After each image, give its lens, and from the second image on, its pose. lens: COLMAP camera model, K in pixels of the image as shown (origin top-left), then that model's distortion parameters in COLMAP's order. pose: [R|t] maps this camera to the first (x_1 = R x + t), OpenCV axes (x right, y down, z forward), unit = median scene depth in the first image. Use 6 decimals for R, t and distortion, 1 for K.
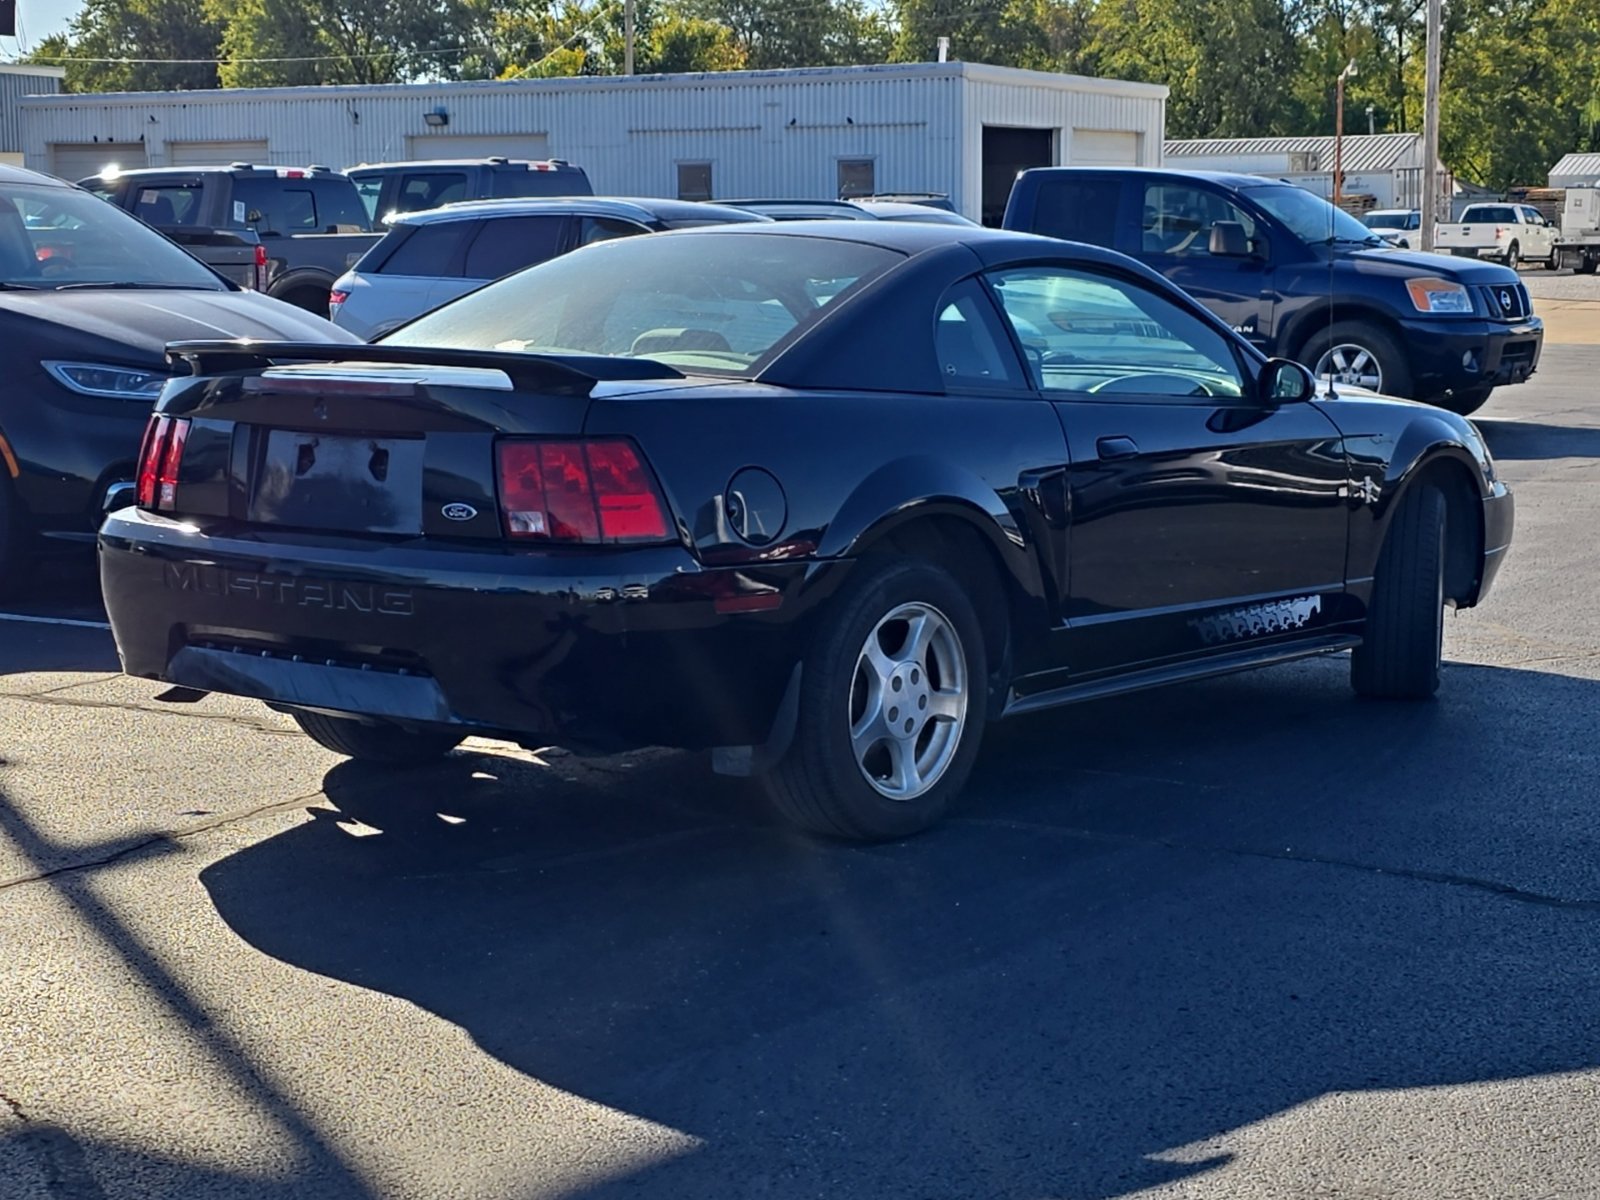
lens RADIAL K [[2550.2, 0, 827.0], [0, 2550.2, 603.2], [0, 0, 1]] dist [0.193420, -0.631026]
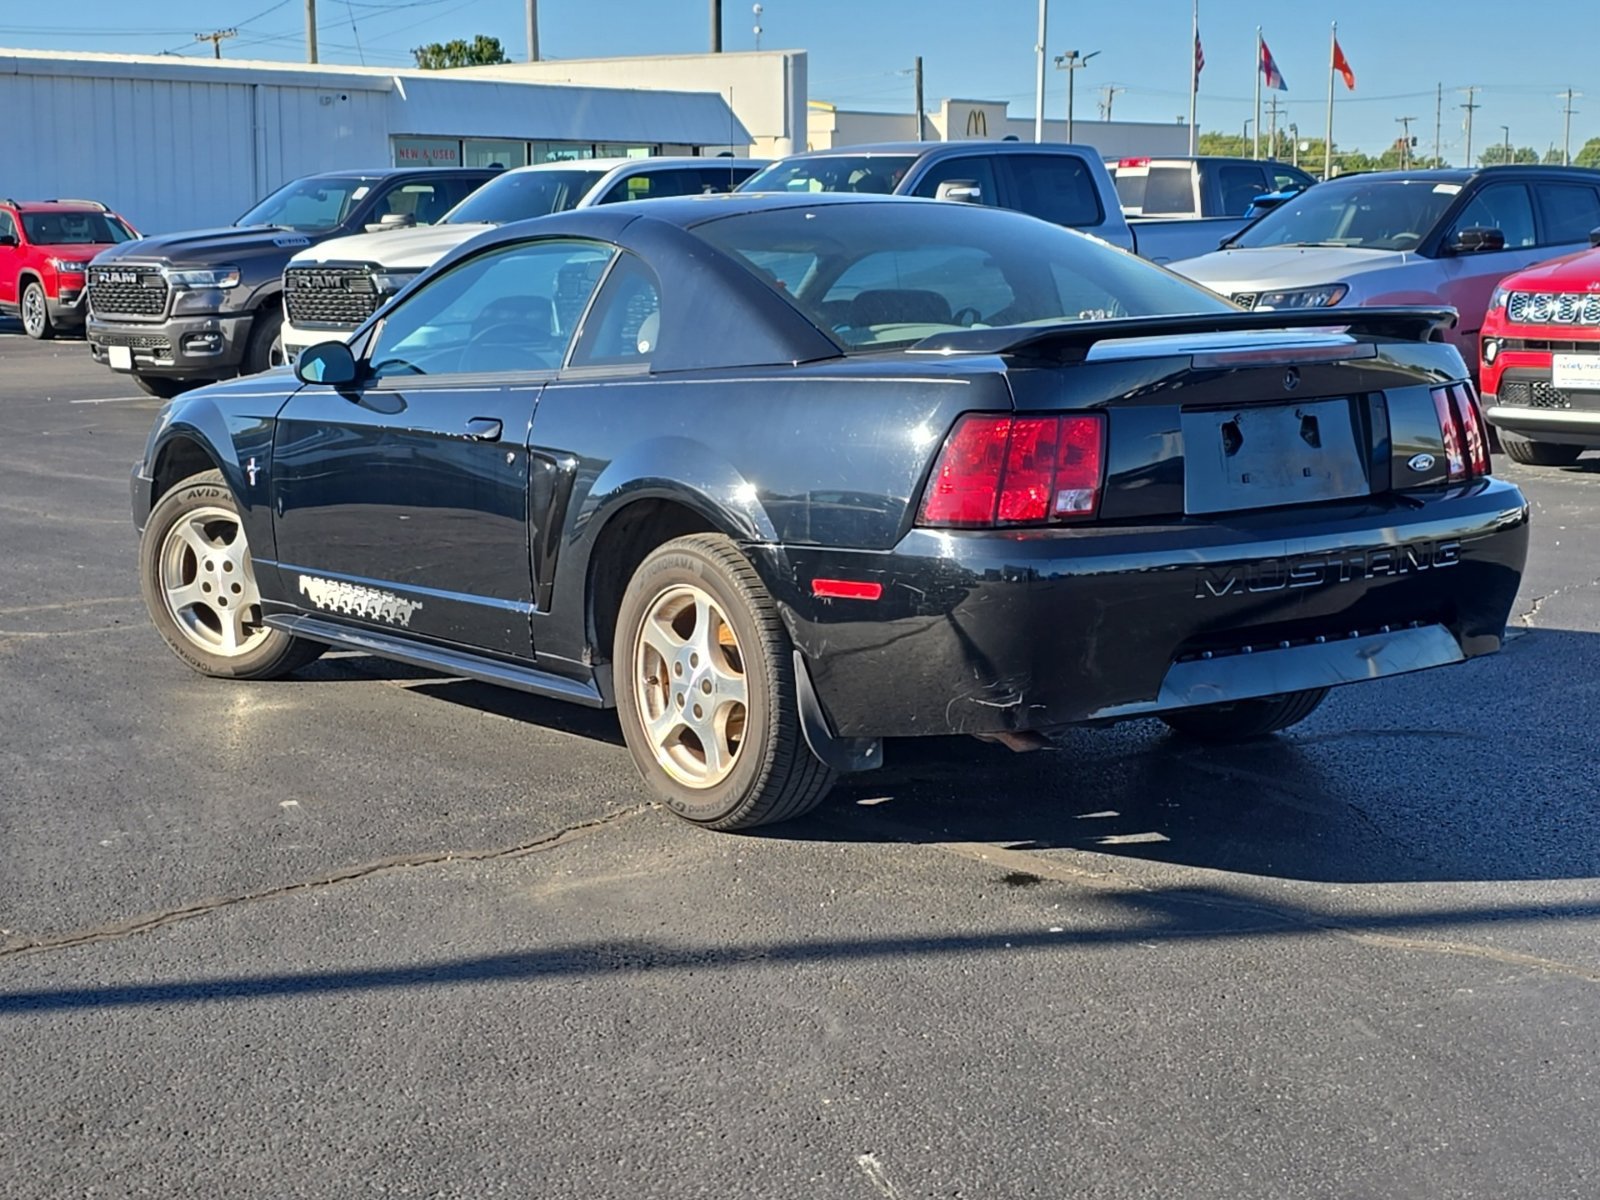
lens RADIAL K [[2386.8, 0, 800.0], [0, 2386.8, 600.0], [0, 0, 1]] dist [0.215417, -0.852537]
pose [[0.281938, -0.132362, 0.950259, -1.050946], [0.132058, 0.986365, 0.098210, -0.100337], [-0.950301, 0.097800, 0.295573, 0.868244]]
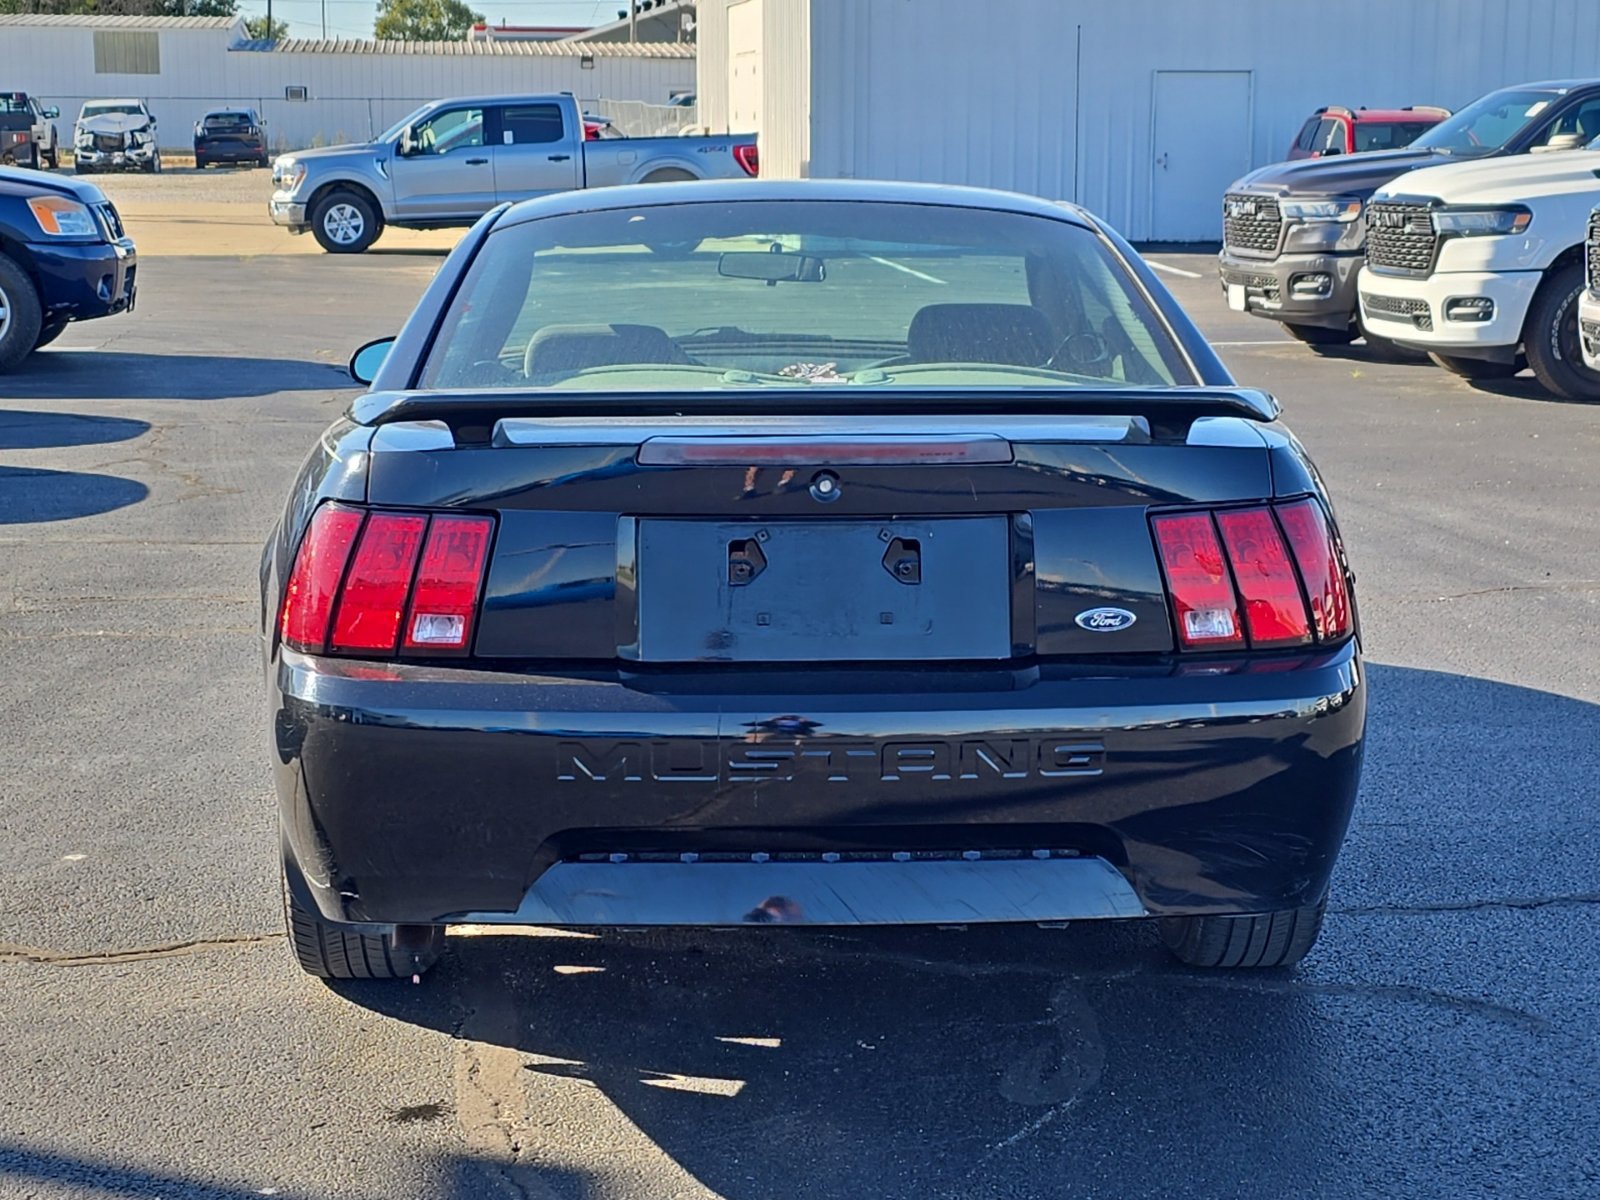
lens RADIAL K [[2707.1, 0, 800.0], [0, 2707.1, 600.0], [0, 0, 1]] dist [0.037558, -0.013340]
pose [[0.785678, -0.092920, 0.611618, -0.602427], [0.075227, 0.995669, 0.054631, -0.079708], [-0.614045, 0.003088, 0.789265, 0.422721]]
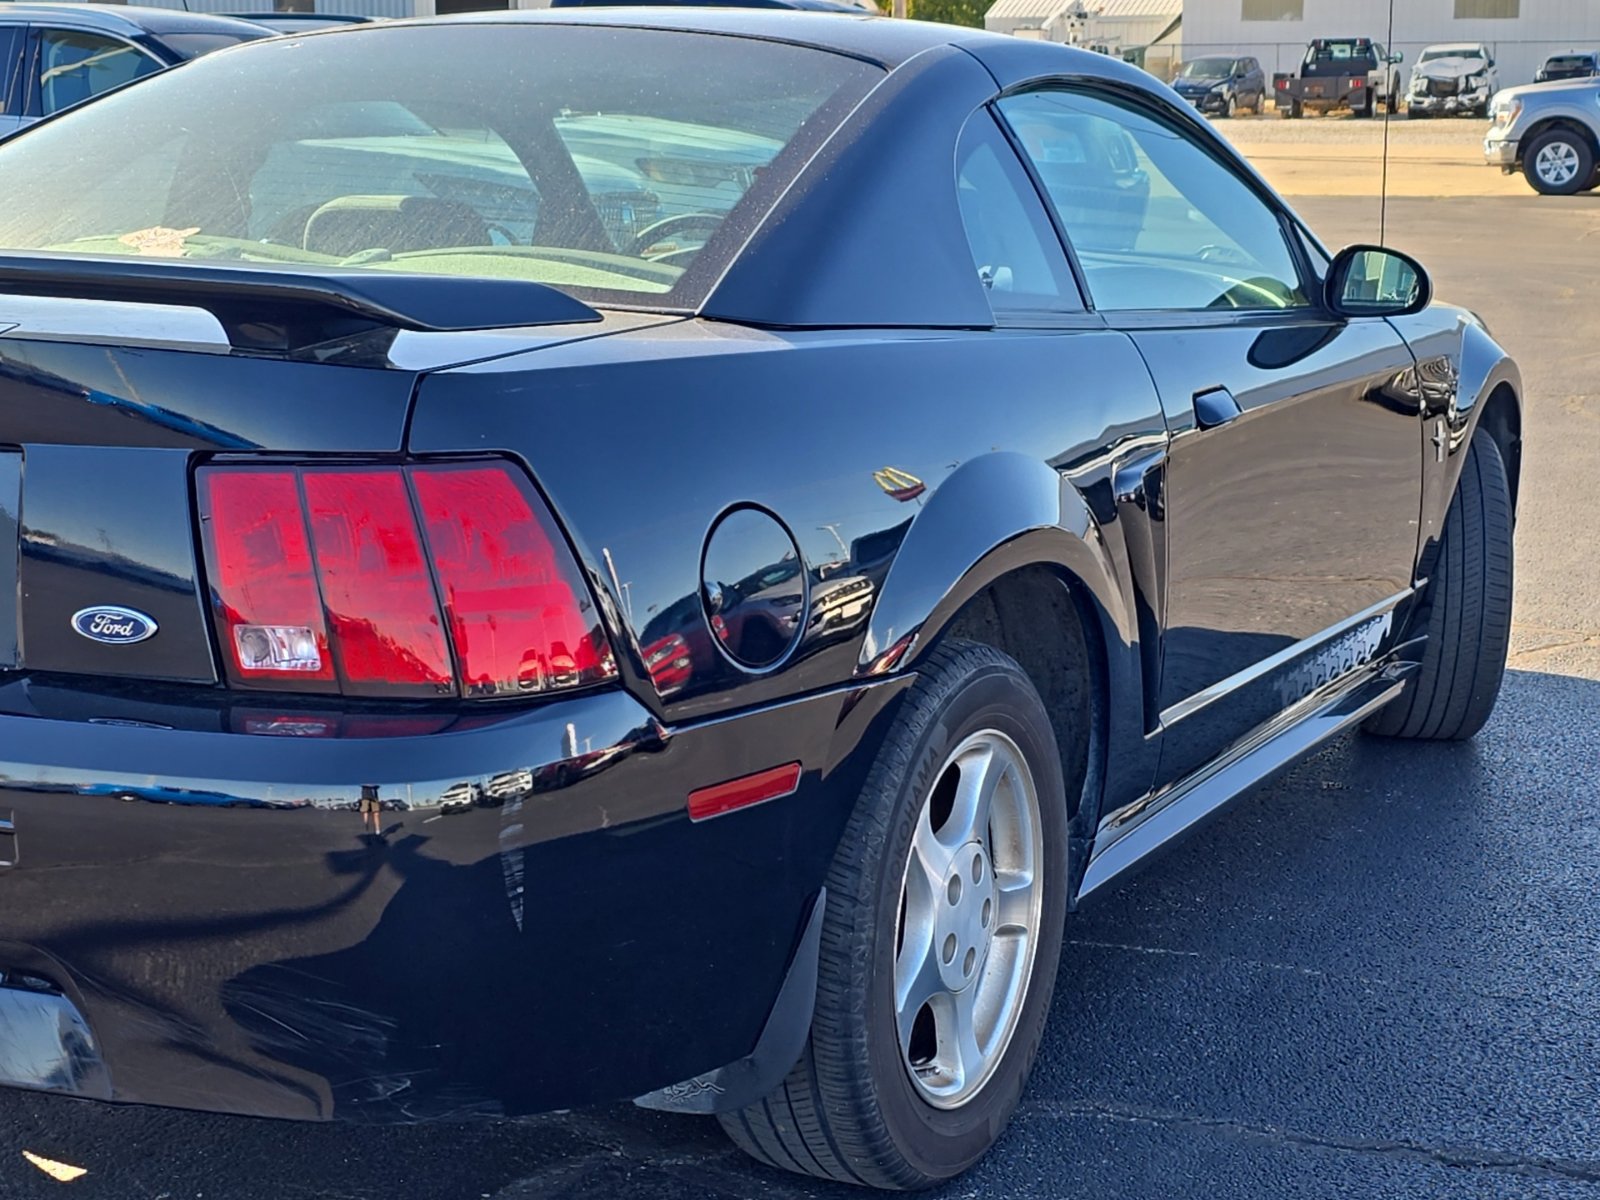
lens RADIAL K [[2650.5, 0, 838.2], [0, 2650.5, 656.0], [0, 0, 1]] dist [0.305167, -1.063336]
pose [[0.981131, -0.026289, 0.191548, -0.099968], [0.012396, 0.997228, 0.073369, -0.057089], [-0.192946, -0.069610, 0.978737, 0.471268]]
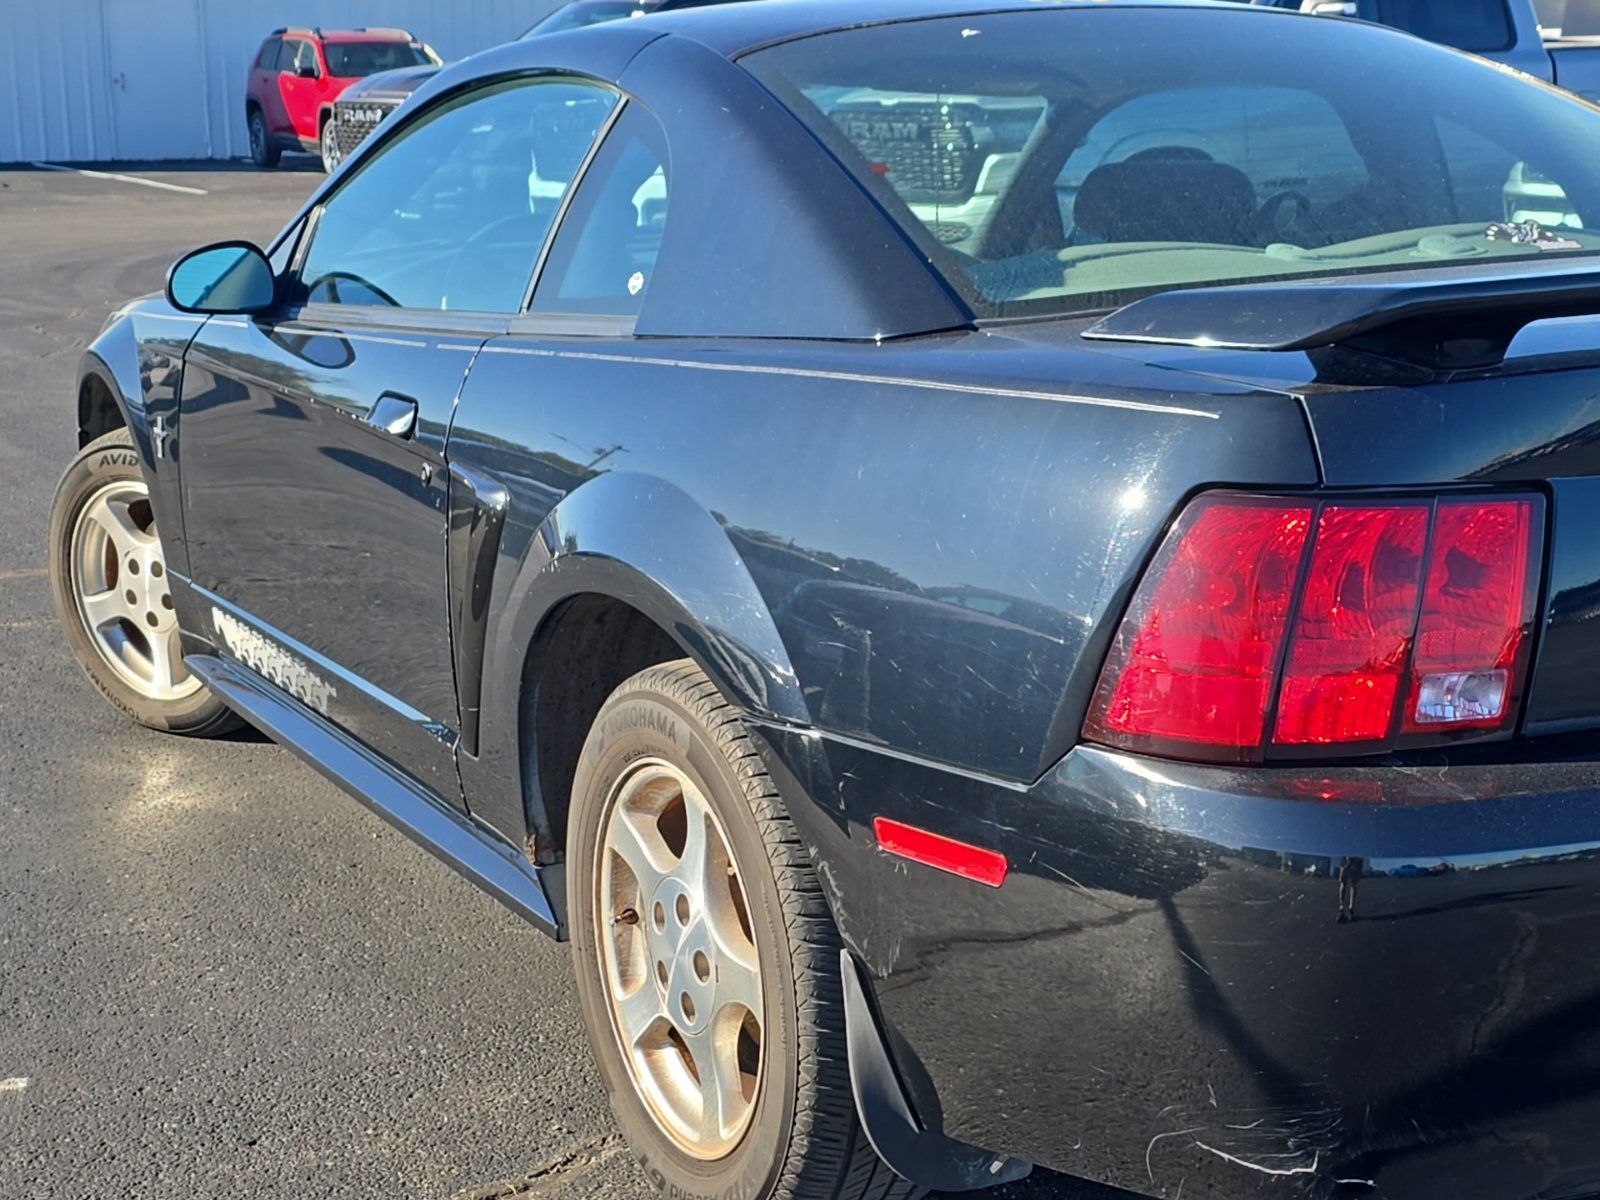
lens RADIAL K [[2386.8, 0, 800.0], [0, 2386.8, 600.0], [0, 0, 1]] dist [0.215417, -0.852537]
pose [[0.425127, -0.185345, 0.885954, -0.603537], [0.123746, 0.981521, 0.145958, -0.118008], [-0.896635, 0.047583, 0.440207, 0.946491]]
